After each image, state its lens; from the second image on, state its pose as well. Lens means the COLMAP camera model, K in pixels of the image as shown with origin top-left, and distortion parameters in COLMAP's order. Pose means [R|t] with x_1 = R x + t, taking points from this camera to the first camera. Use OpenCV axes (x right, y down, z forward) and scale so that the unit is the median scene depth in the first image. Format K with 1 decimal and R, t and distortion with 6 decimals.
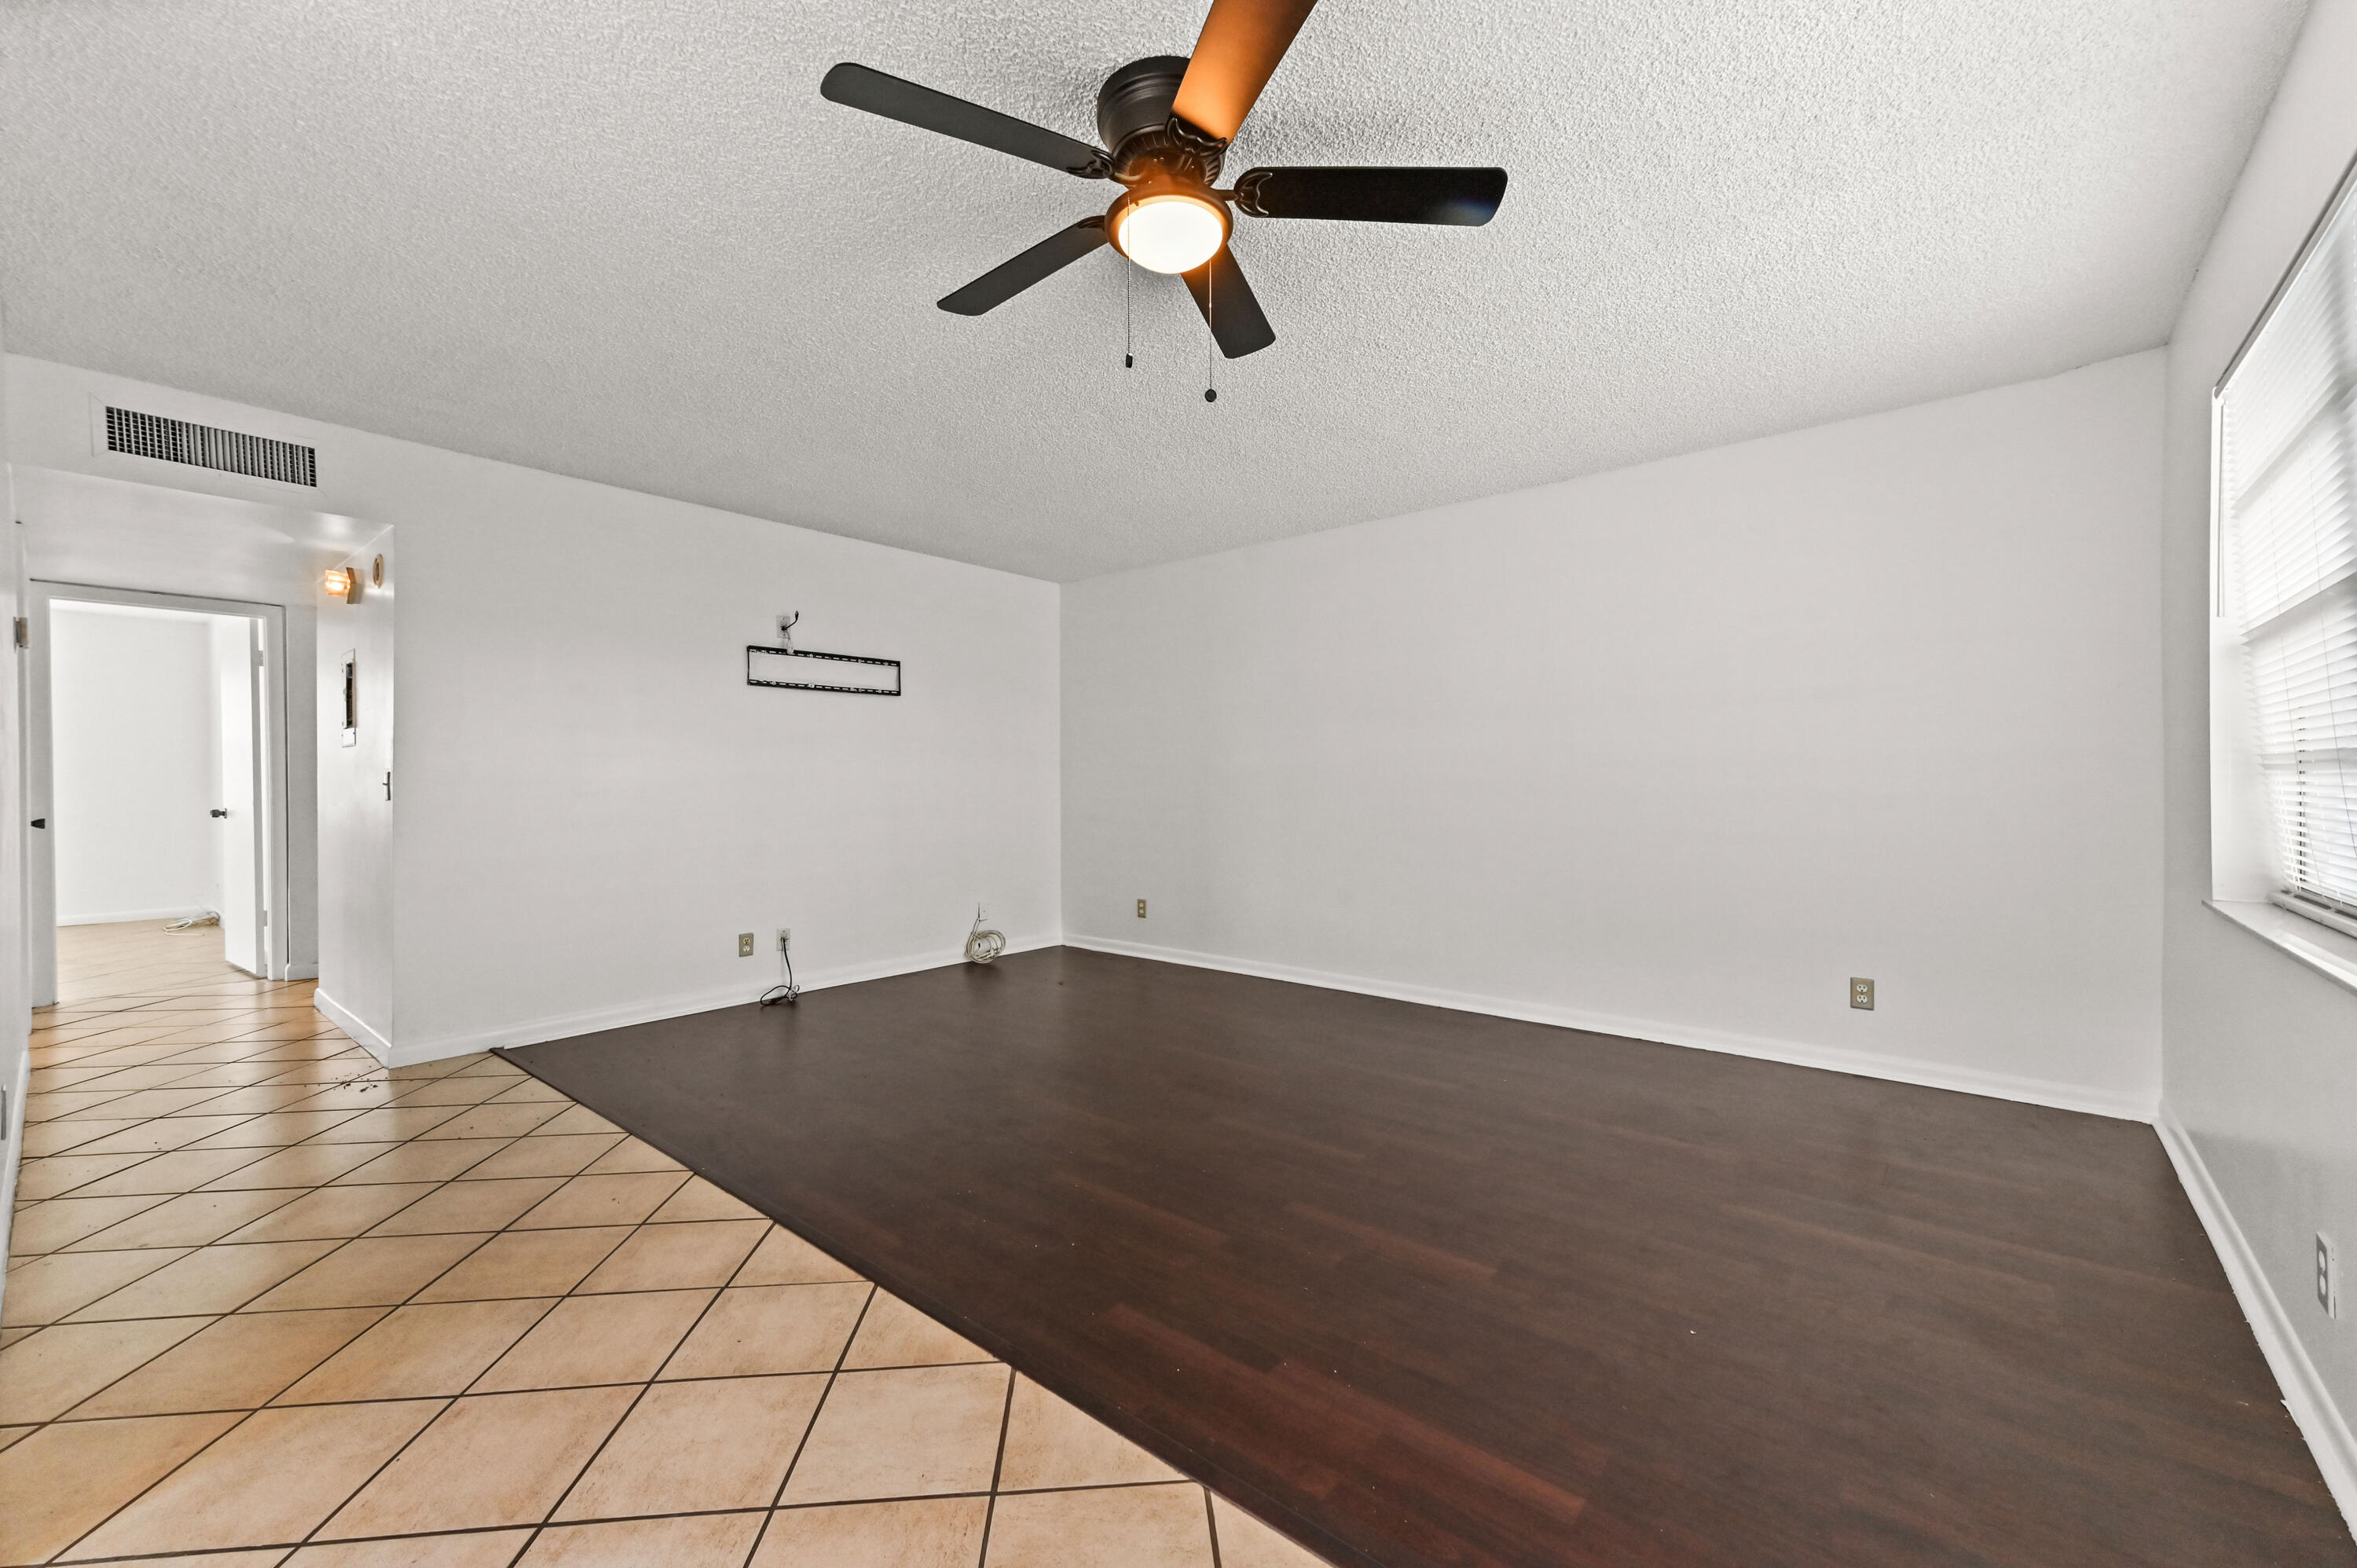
lens RADIAL K [[953.5, 0, 1171.7], [0, 953.5, 781.1], [0, 0, 1]] dist [0.013027, -0.000491]
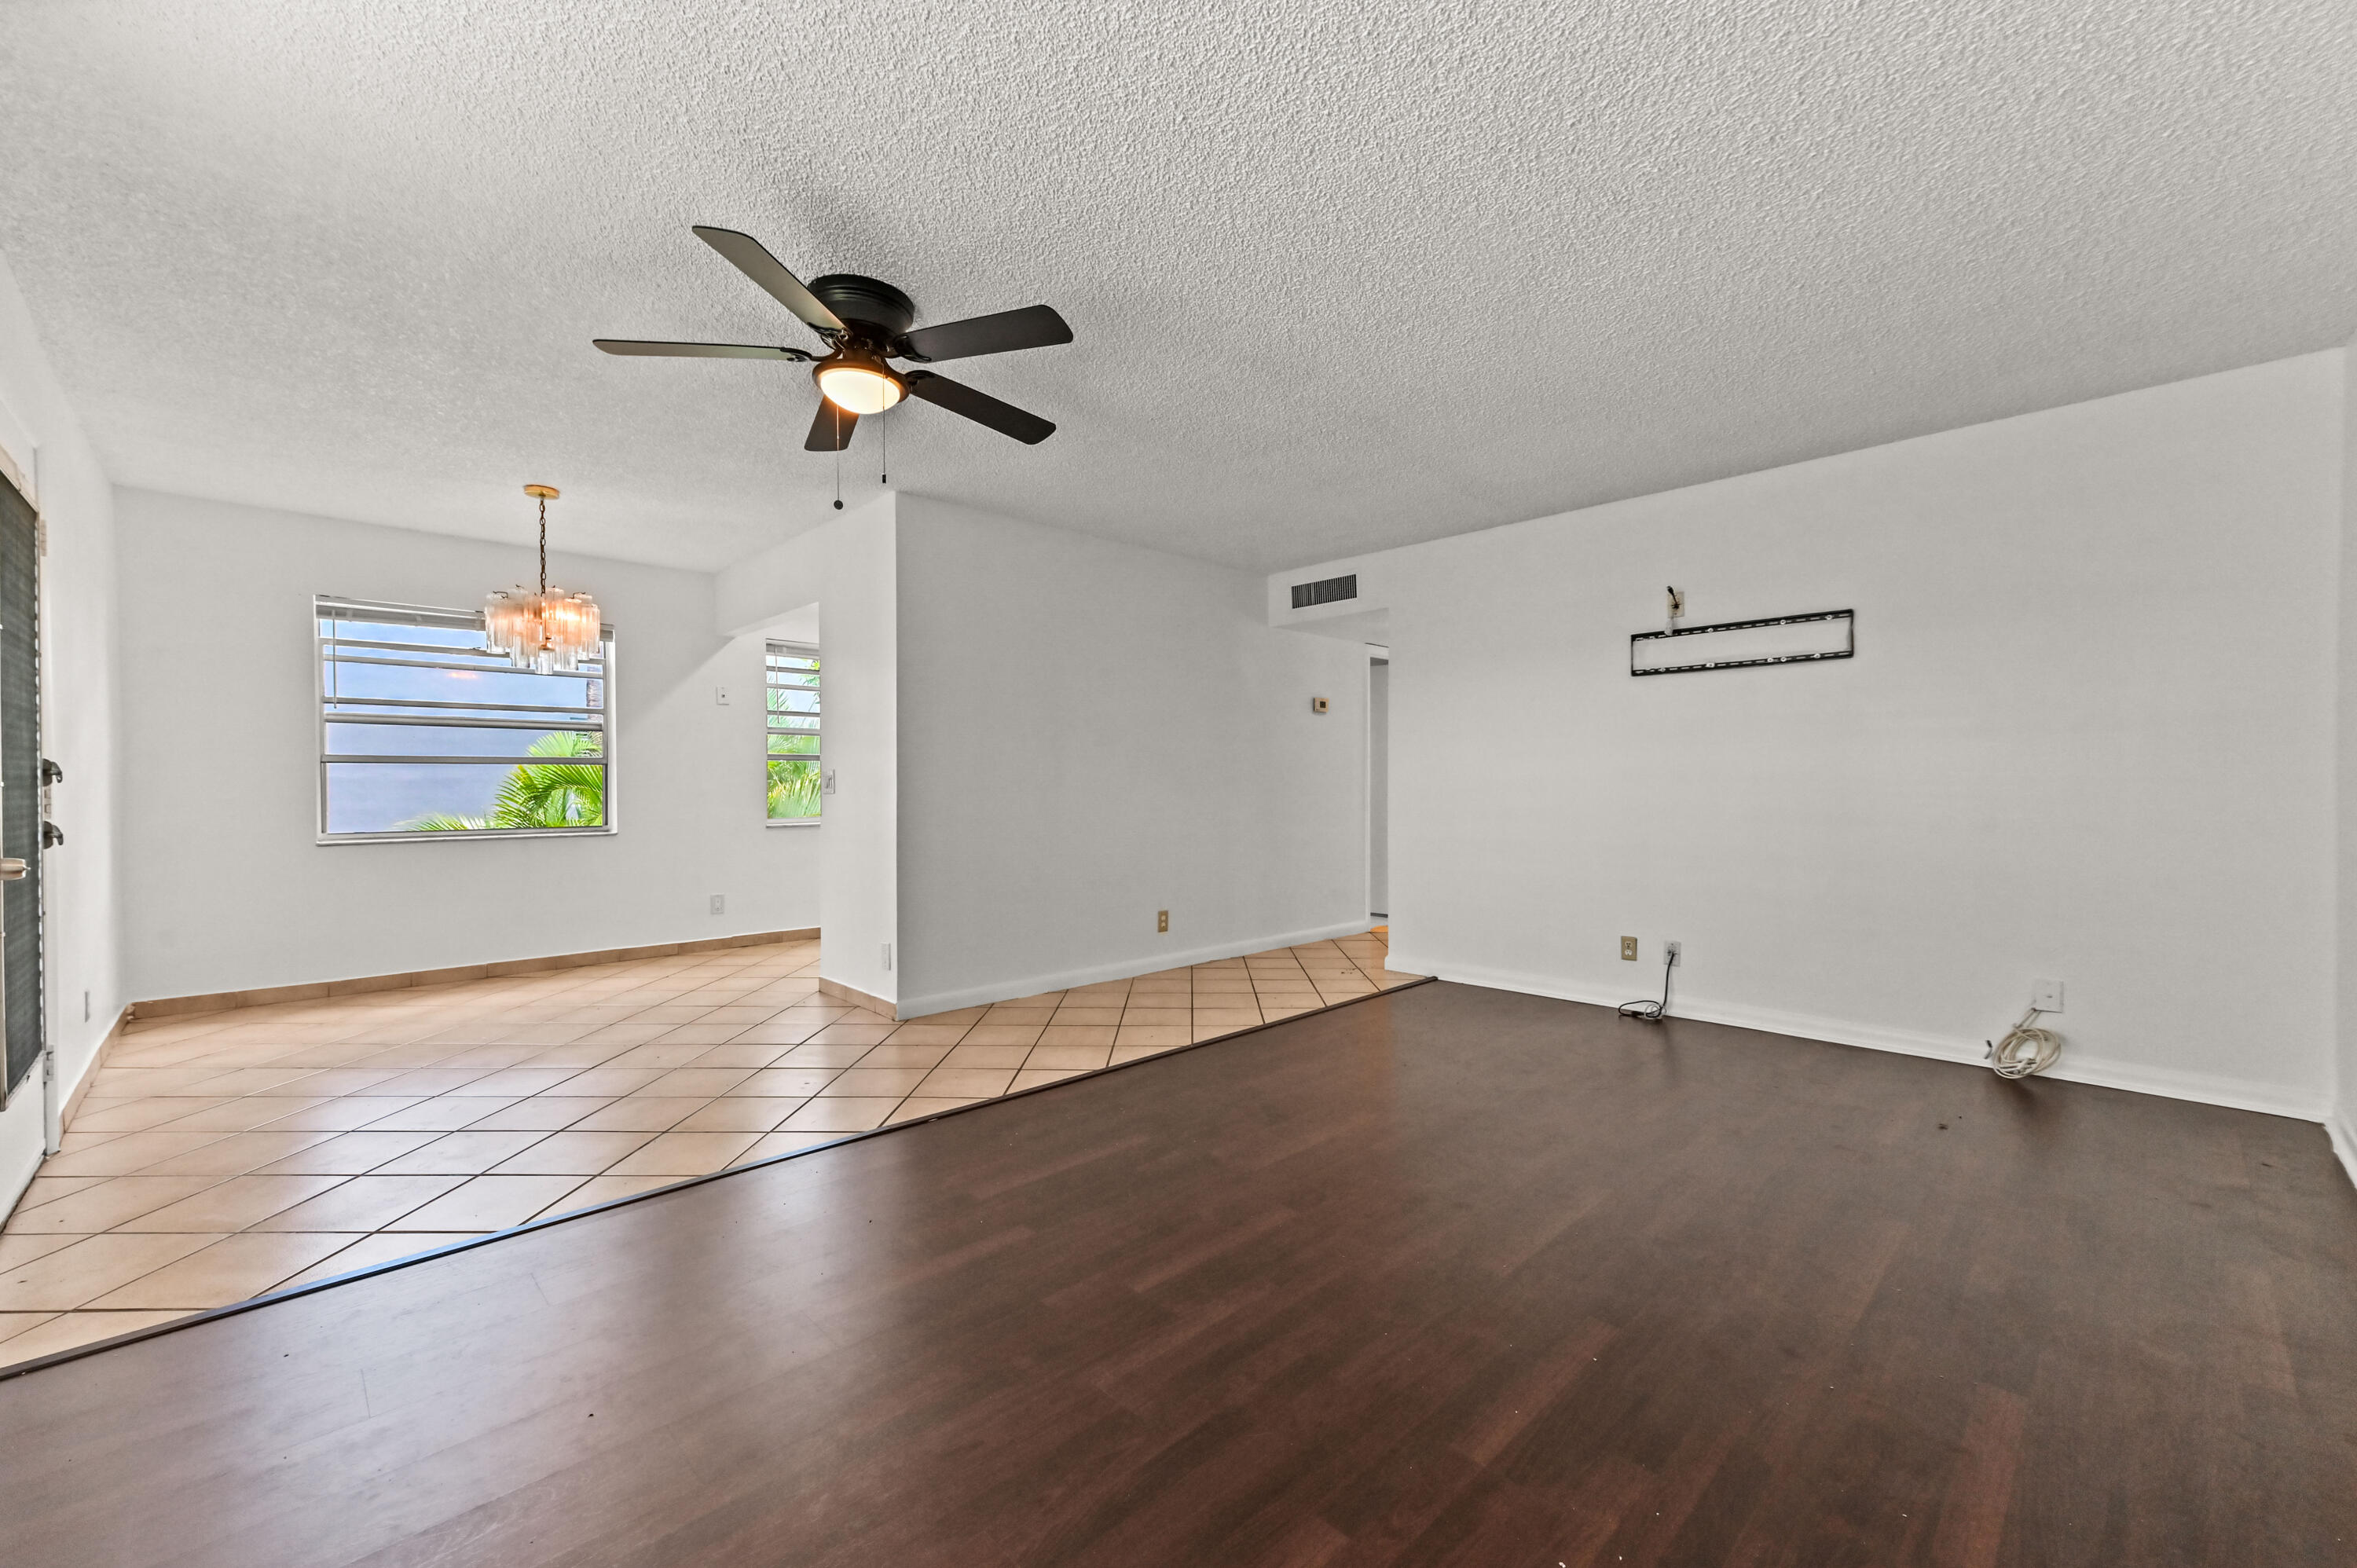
lens RADIAL K [[923.3, 0, 1178.5], [0, 923.3, 784.0], [0, 0, 1]] dist [0.007451, -0.000185]
pose [[-0.097852, 0.005598, -0.995185, 0.519224], [0.005853, 0.999970, 0.005050, -0.000876], [0.995184, -0.005331, -0.097882, 0.641377]]
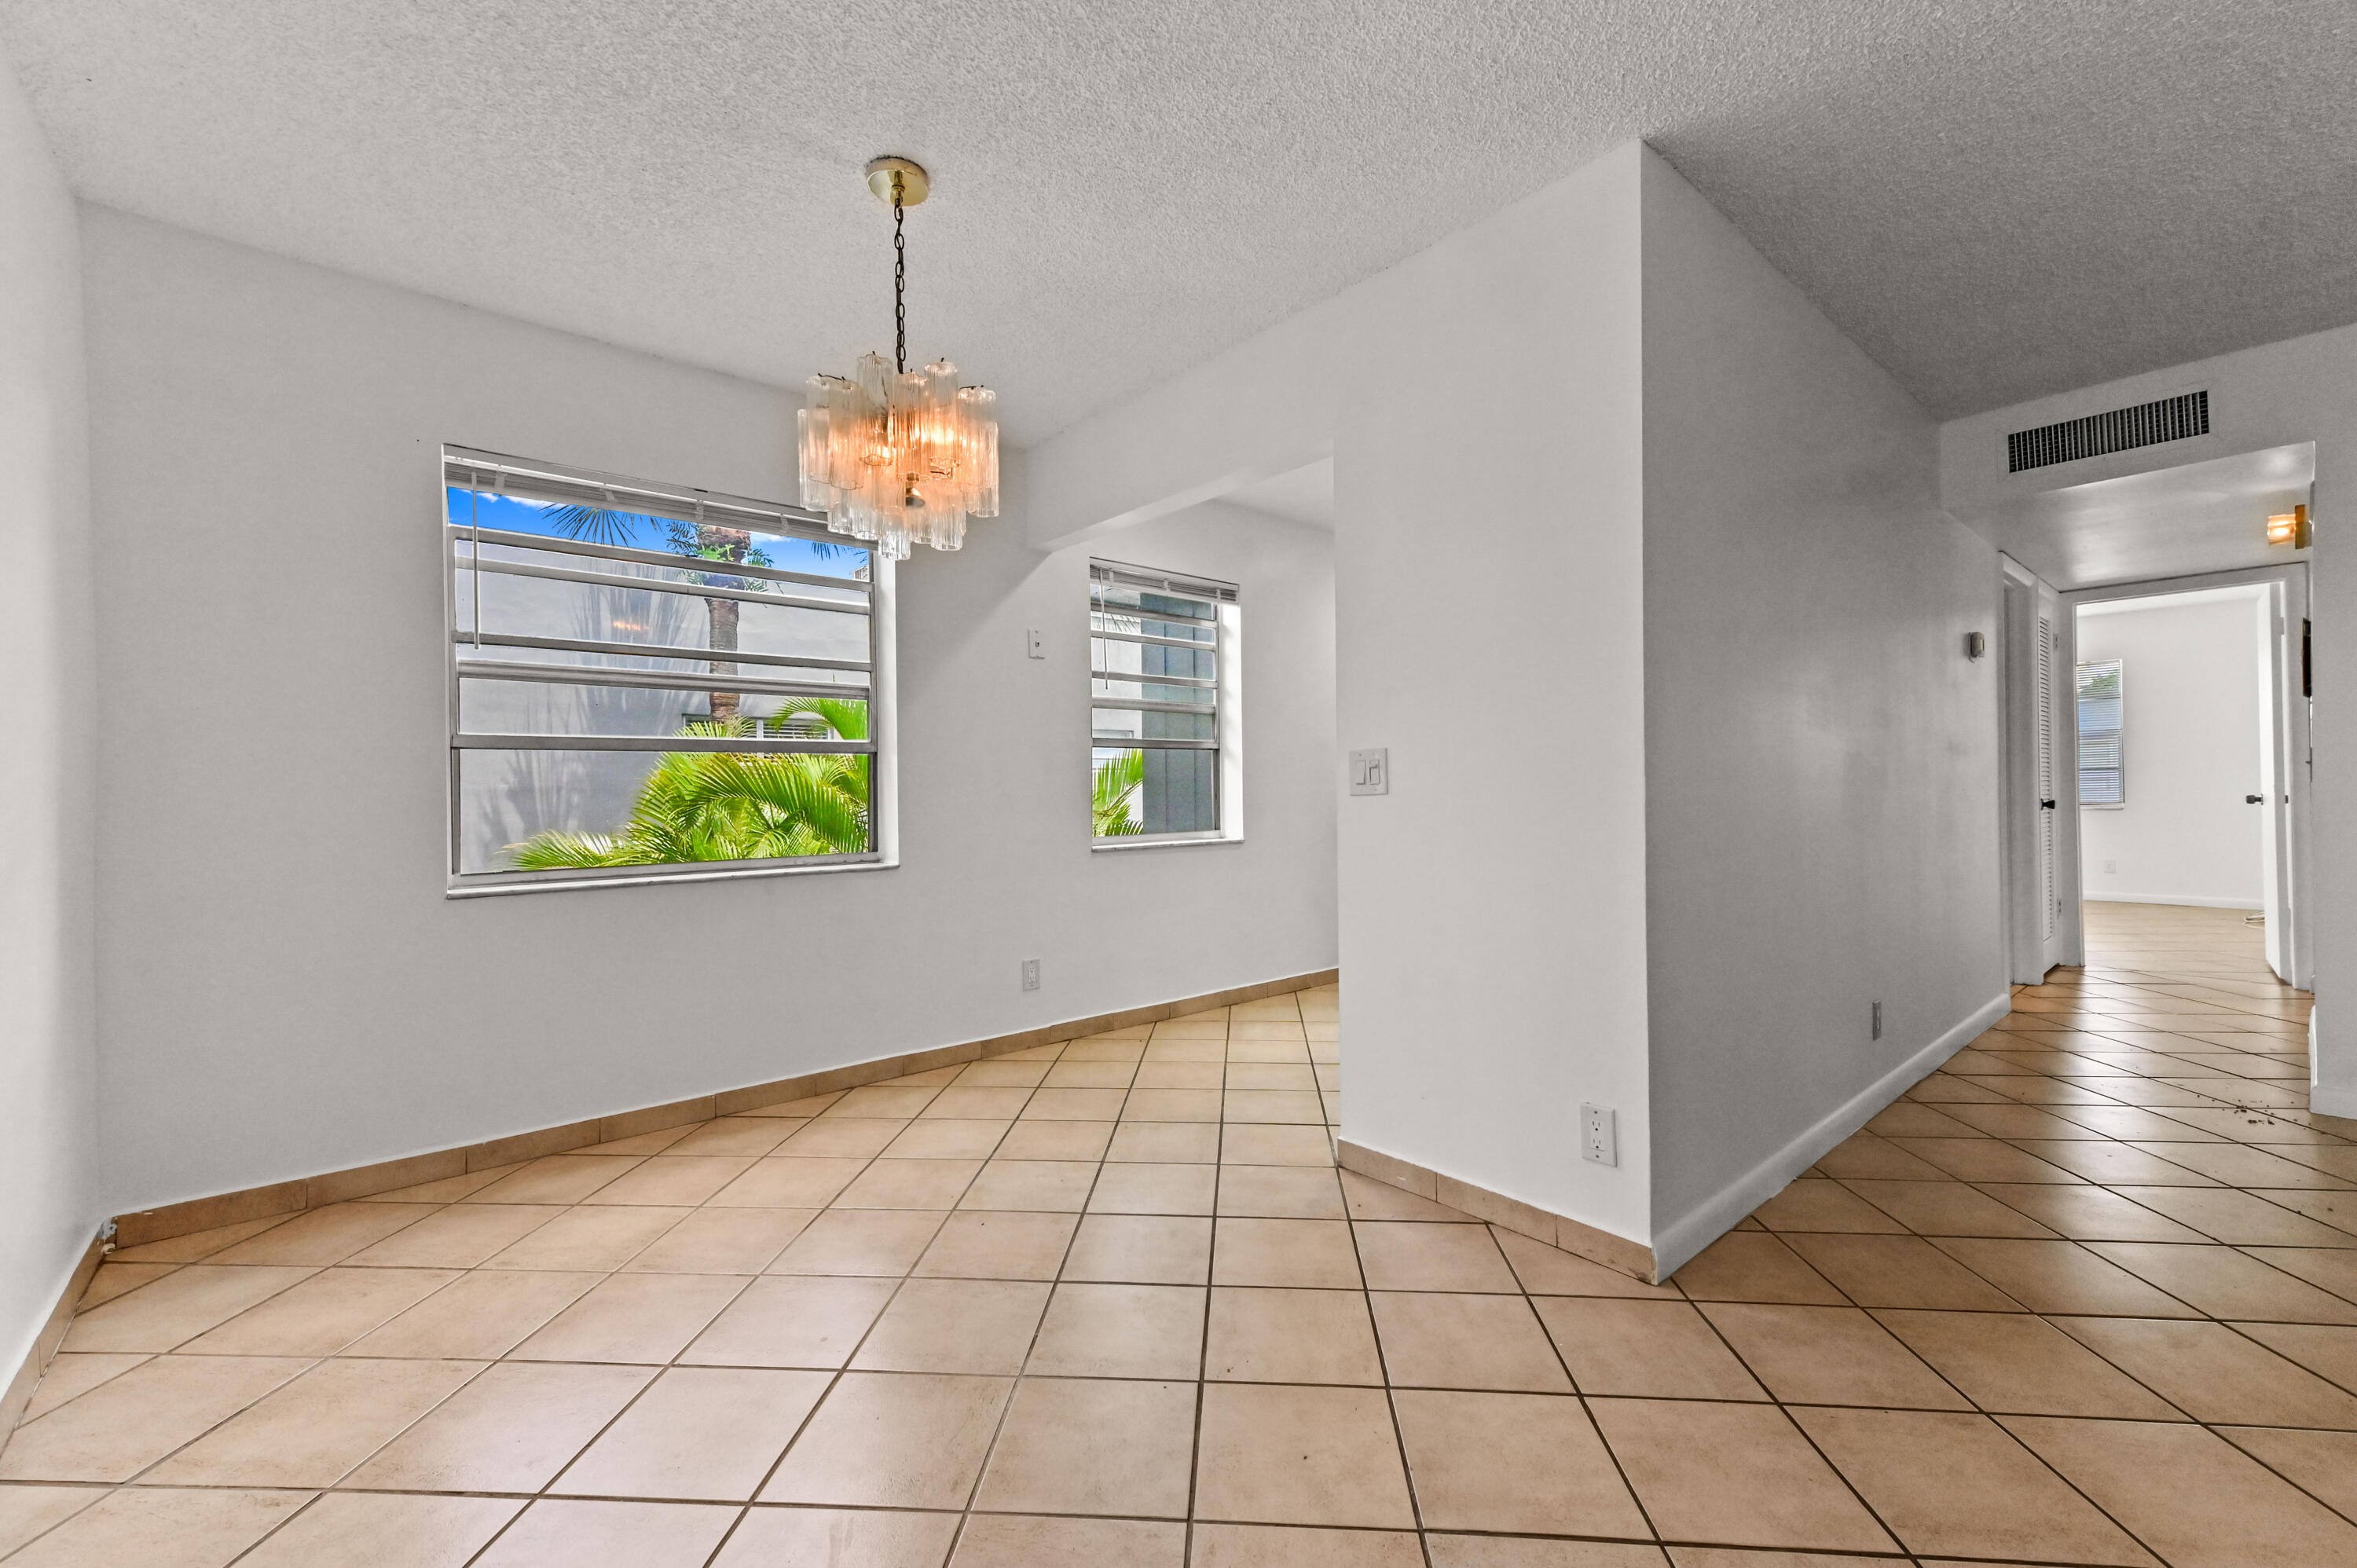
lens RADIAL K [[953.5, 0, 1171.7], [0, 953.5, 781.1], [0, 0, 1]] dist [0.013027, -0.000491]
pose [[-0.156724, -0.005360, -0.987628, 0.111803], [0.016750, 0.999827, -0.008085, 0.007387], [0.987500, -0.017810, -0.156607, 0.136374]]
